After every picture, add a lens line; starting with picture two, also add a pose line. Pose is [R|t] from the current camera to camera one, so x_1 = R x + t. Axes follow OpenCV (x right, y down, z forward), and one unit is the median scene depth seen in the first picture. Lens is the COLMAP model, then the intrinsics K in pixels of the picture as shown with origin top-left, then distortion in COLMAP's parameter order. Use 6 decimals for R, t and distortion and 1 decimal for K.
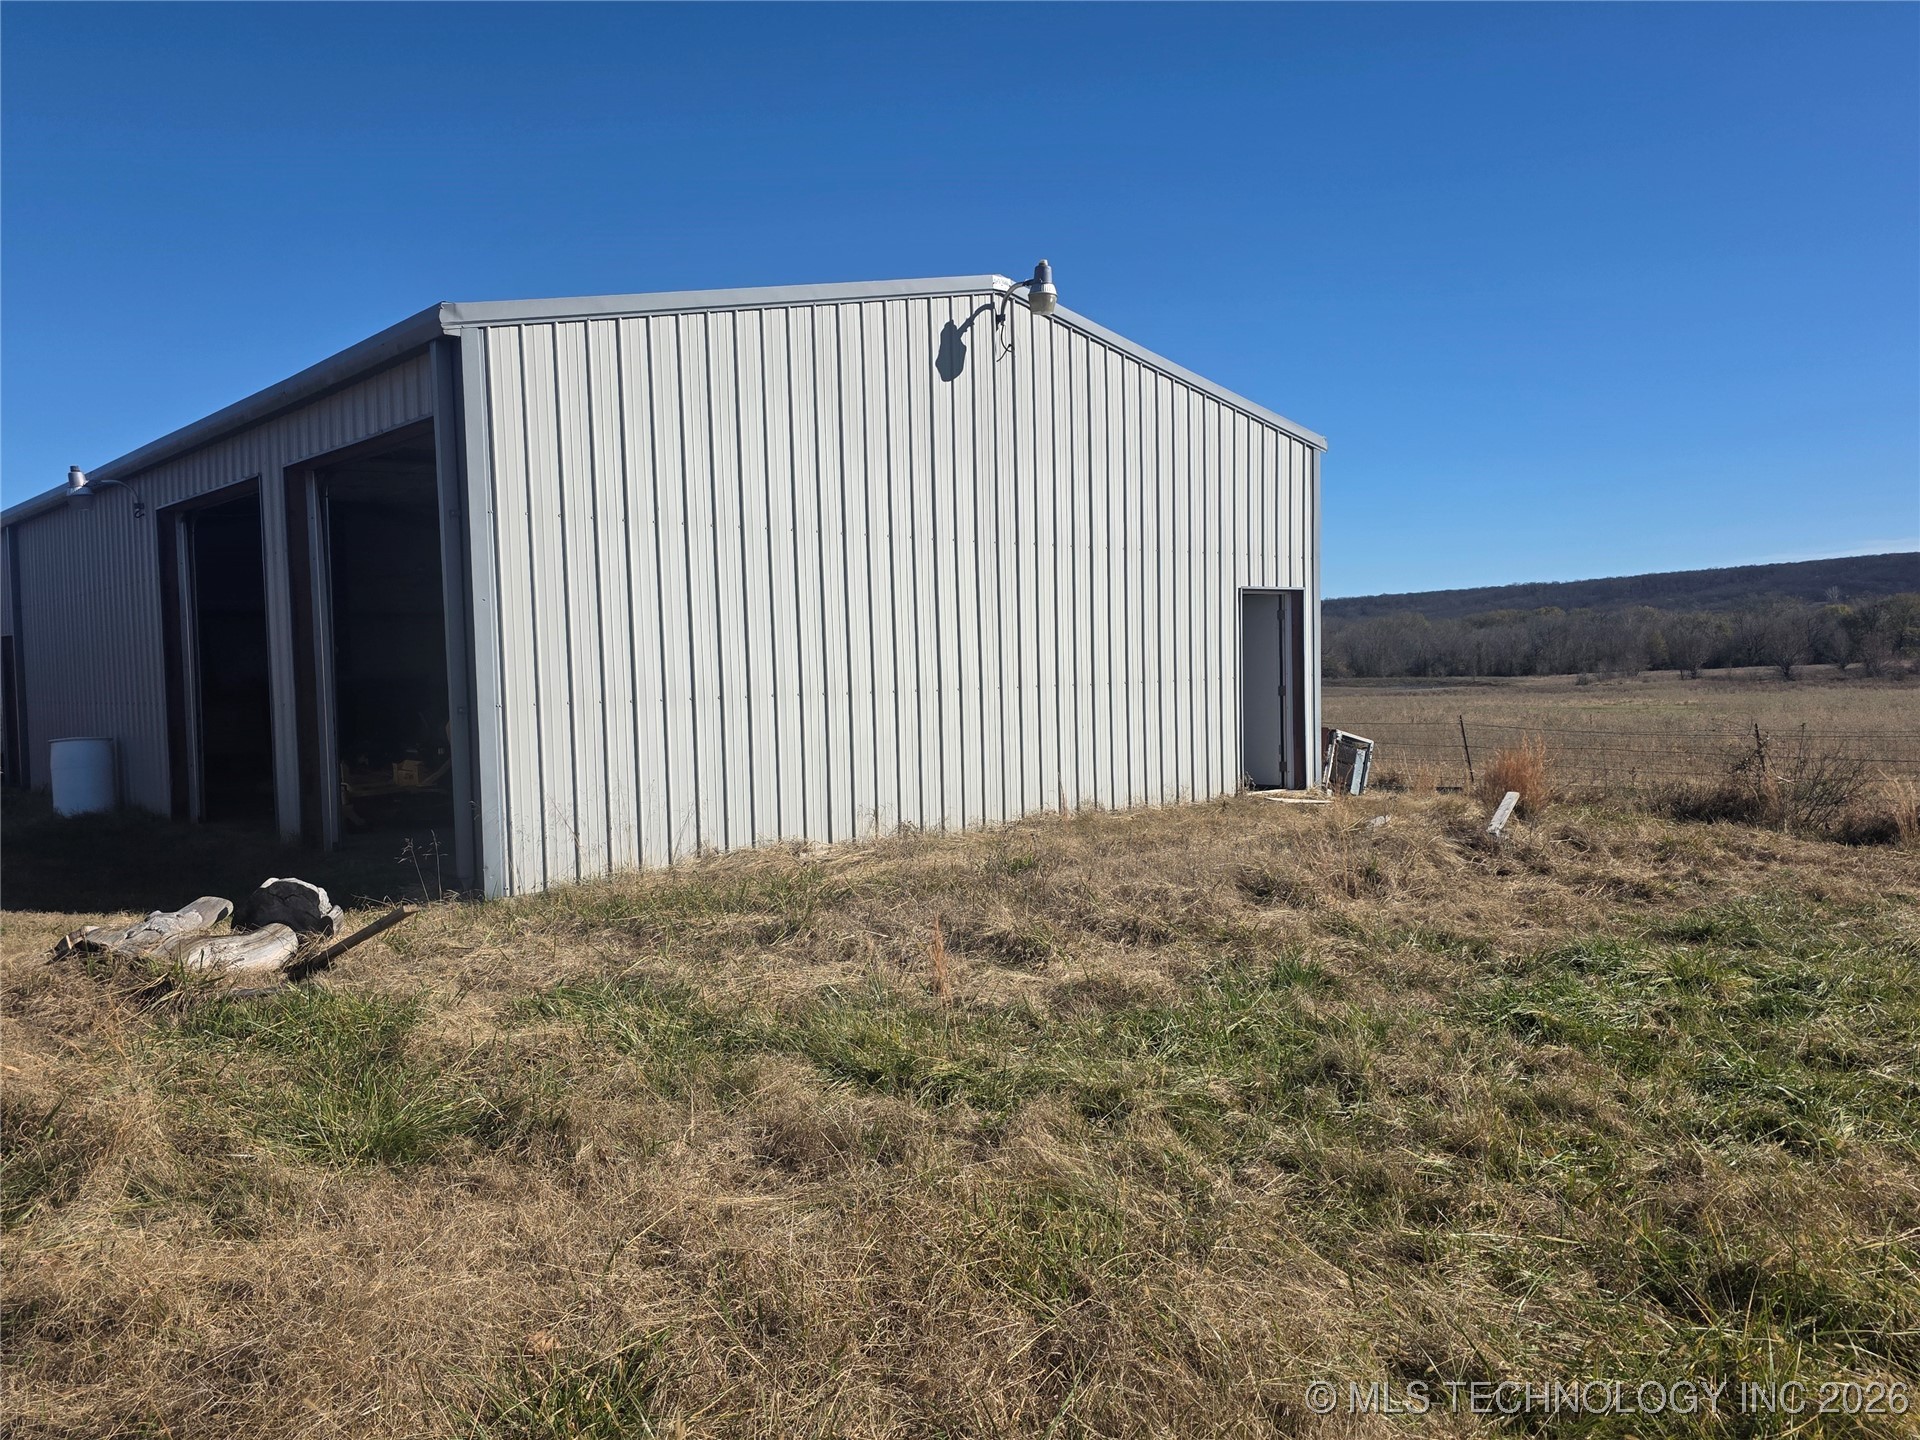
lens RADIAL K [[1455.1, 0, 961.2], [0, 1455.1, 702.4], [0, 0, 1]] dist [0.082673, -0.070438]
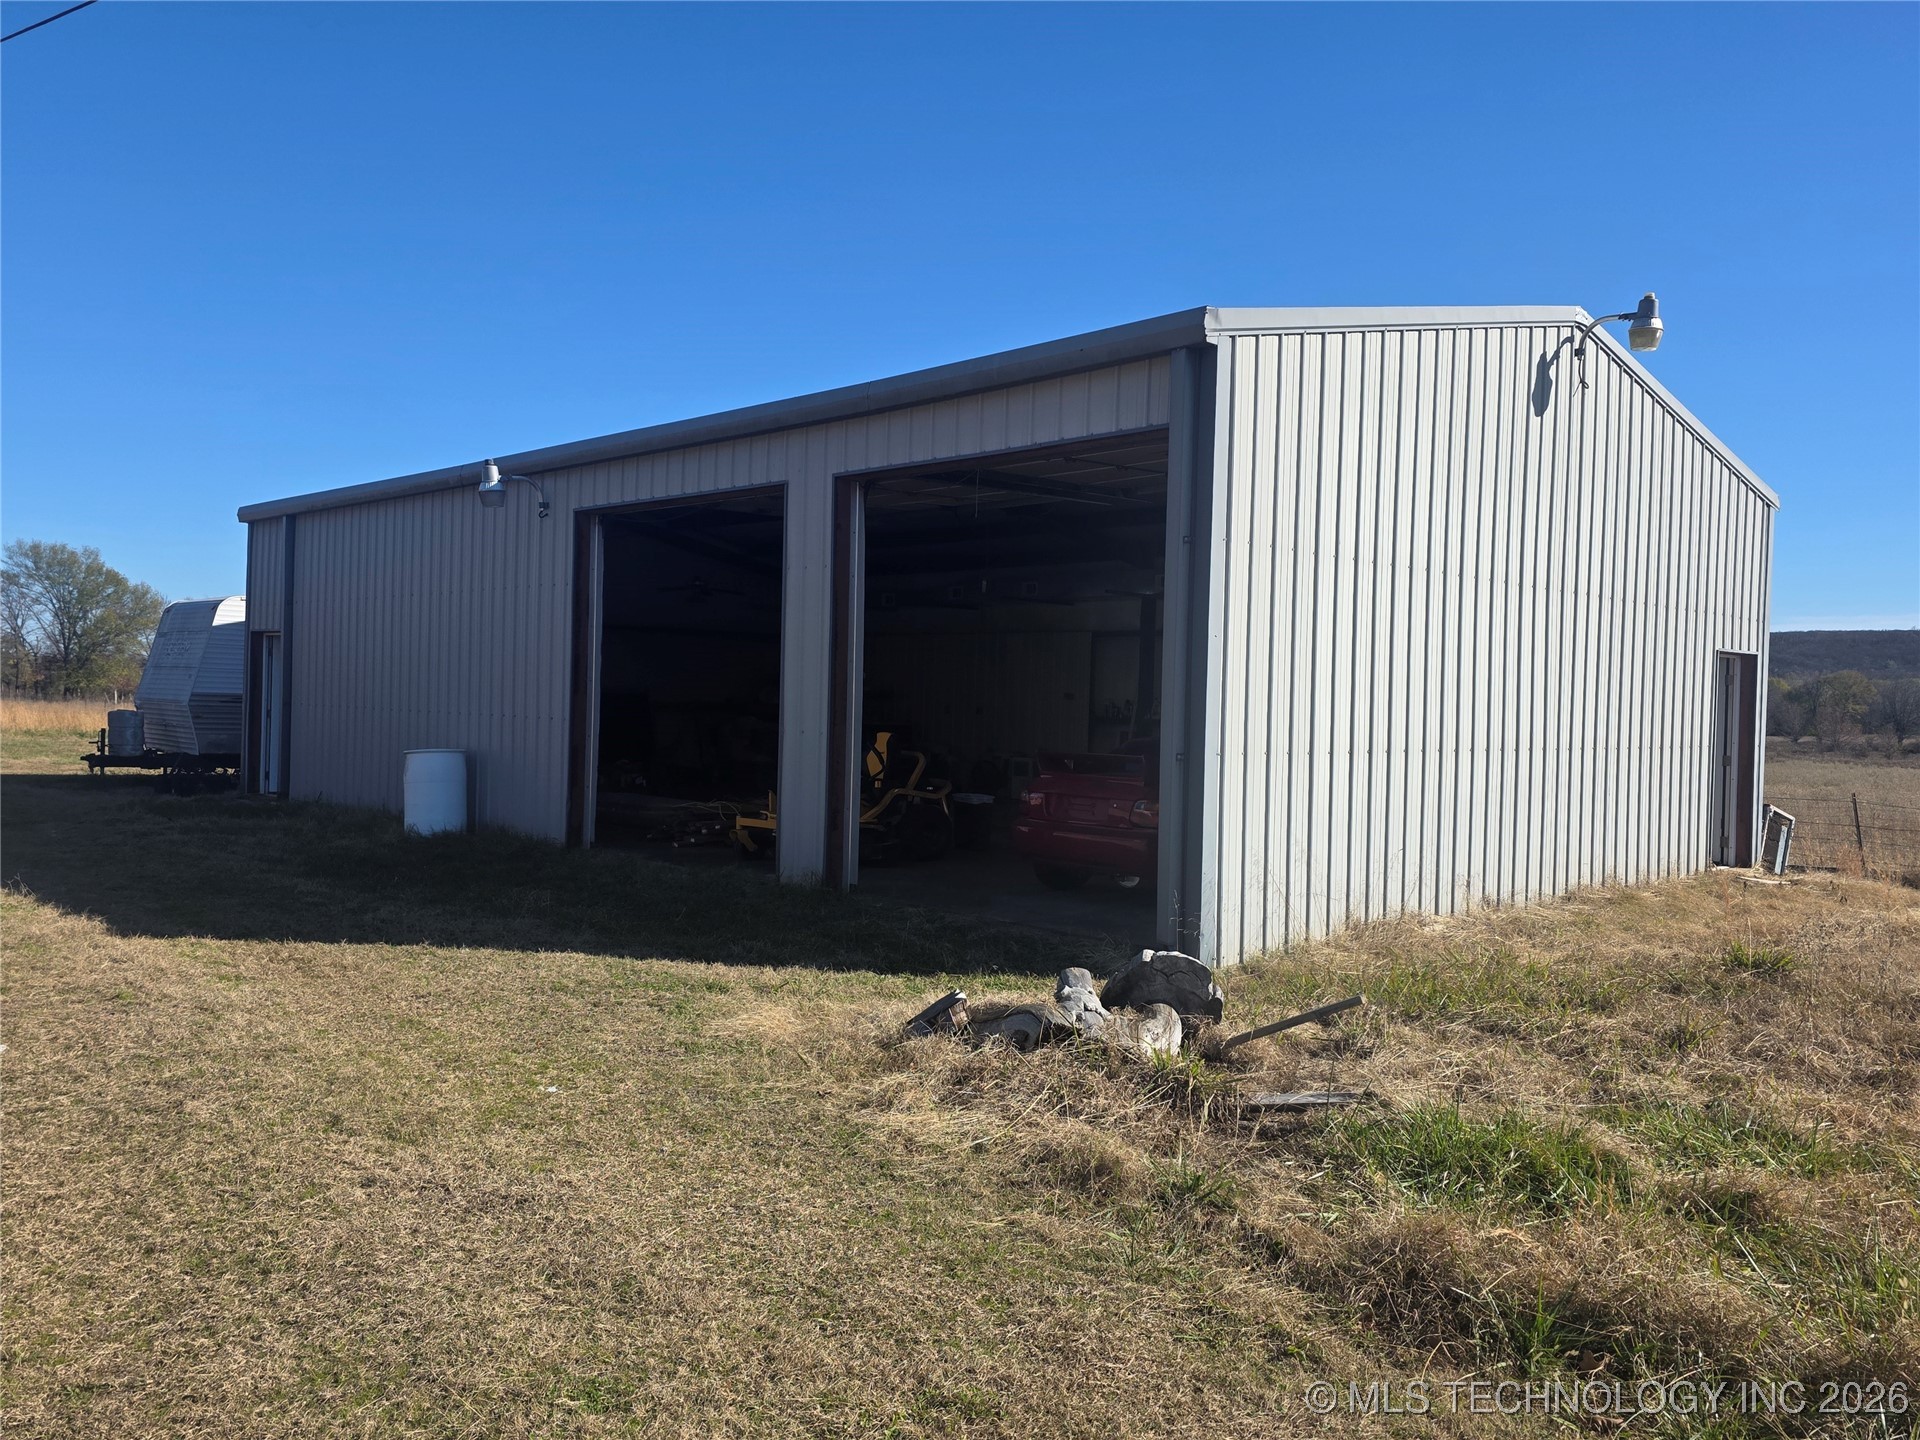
lens RADIAL K [[1464.7, 0, 961.9], [0, 1464.7, 666.8], [0, 0, 1]] dist [0.056003, -0.003351]
pose [[0.997975, 0.049317, 0.040180, -0.400083], [-0.047469, 0.997825, -0.045734, -0.001700], [-0.042348, 0.043734, 0.998145, 0.086947]]
